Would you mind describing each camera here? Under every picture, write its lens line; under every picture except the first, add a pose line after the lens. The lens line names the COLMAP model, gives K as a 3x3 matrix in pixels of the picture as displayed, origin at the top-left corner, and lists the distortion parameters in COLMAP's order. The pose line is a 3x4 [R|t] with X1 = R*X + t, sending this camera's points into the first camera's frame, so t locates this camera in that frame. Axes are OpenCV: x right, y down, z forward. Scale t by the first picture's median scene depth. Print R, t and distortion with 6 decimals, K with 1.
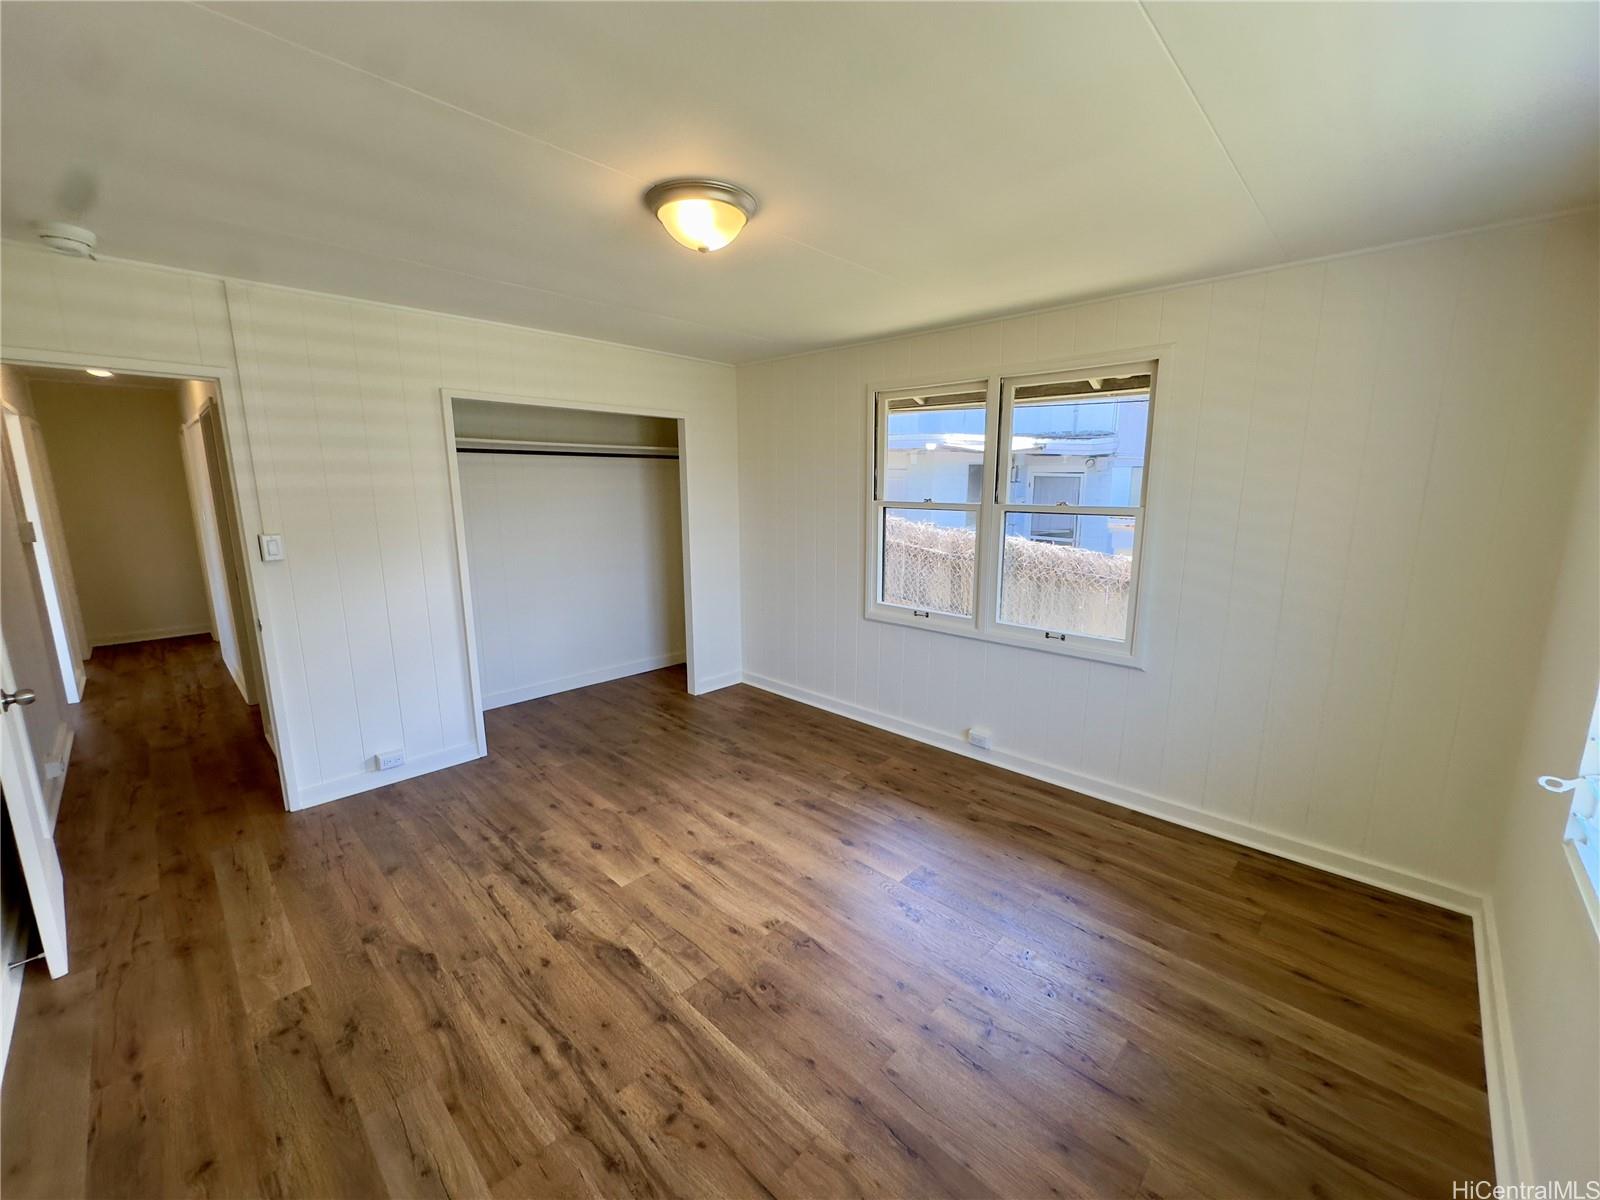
lens RADIAL K [[637.7, 0, 804.6], [0, 637.7, 599.5], [0, 0, 1]] dist [-0.007089, 0.000721]
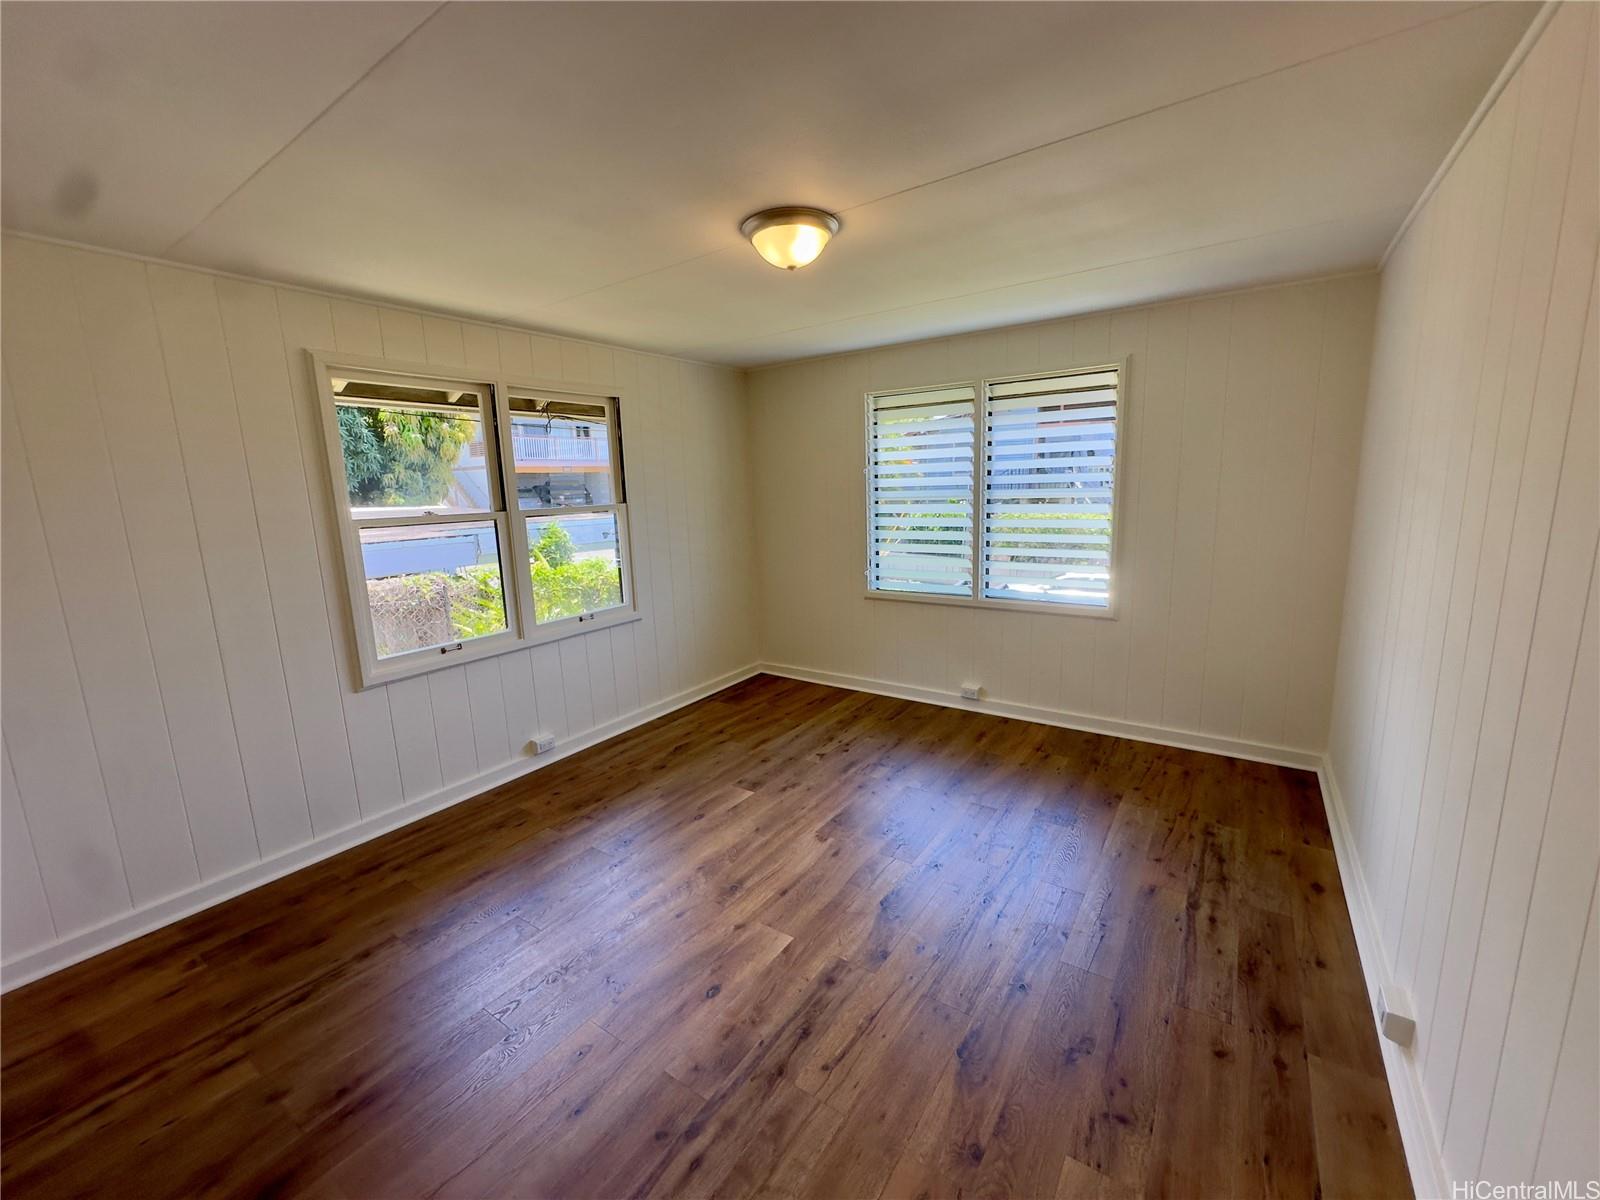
lens RADIAL K [[637.7, 0, 804.6], [0, 637.7, 599.5], [0, 0, 1]] dist [-0.007089, 0.000721]
pose [[-0.161019, -0.170874, 0.972047, -0.999473], [0.215155, 0.955133, 0.203541, -0.156873], [-0.963214, 0.241915, -0.117030, 0.920829]]
